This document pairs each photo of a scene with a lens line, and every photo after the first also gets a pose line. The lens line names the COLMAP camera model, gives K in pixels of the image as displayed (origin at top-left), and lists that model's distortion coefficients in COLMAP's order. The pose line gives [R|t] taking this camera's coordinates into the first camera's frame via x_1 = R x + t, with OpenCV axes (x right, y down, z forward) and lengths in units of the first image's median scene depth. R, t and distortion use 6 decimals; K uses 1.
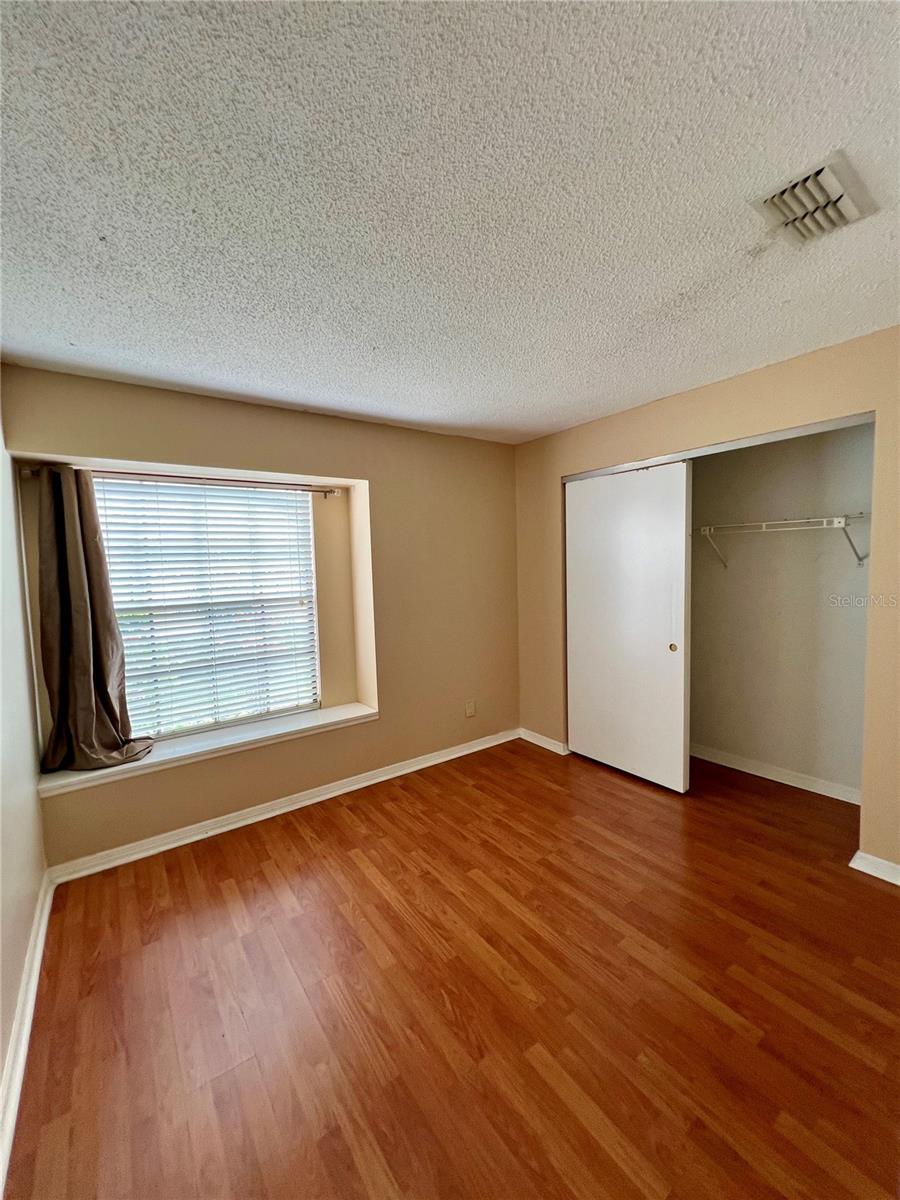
lens RADIAL K [[482.6, 0, 450.0], [0, 482.6, 600.0], [0, 0, 1]] dist [-0.002047, 0.001037]
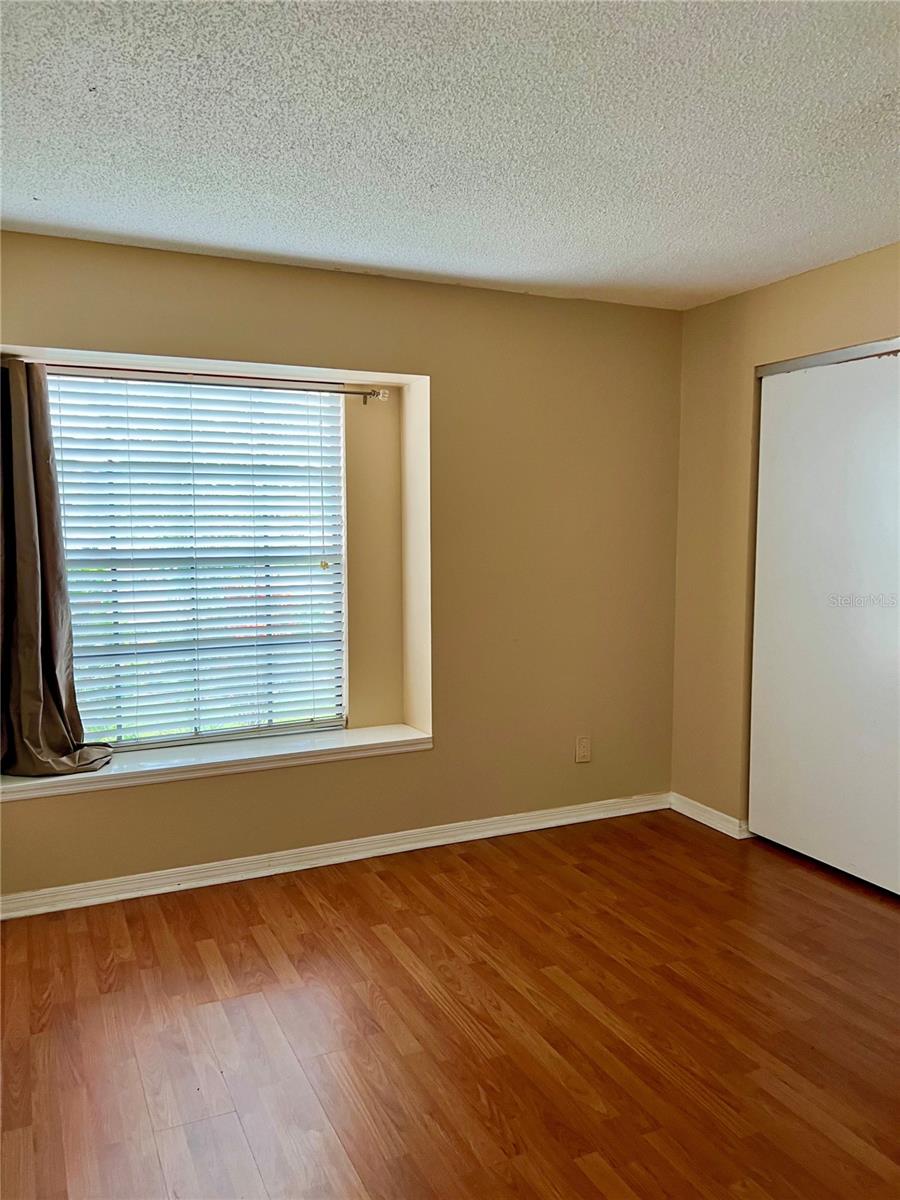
lens RADIAL K [[899.1, 0, 439.7], [0, 899.1, 613.9], [0, 0, 1]] dist [0.083856, -0.107758]
pose [[0.982234, 0.045103, -0.182161, 0.095390], [-0.039821, 0.998676, 0.032554, 0.034387], [0.183388, -0.024722, 0.982730, -0.231255]]
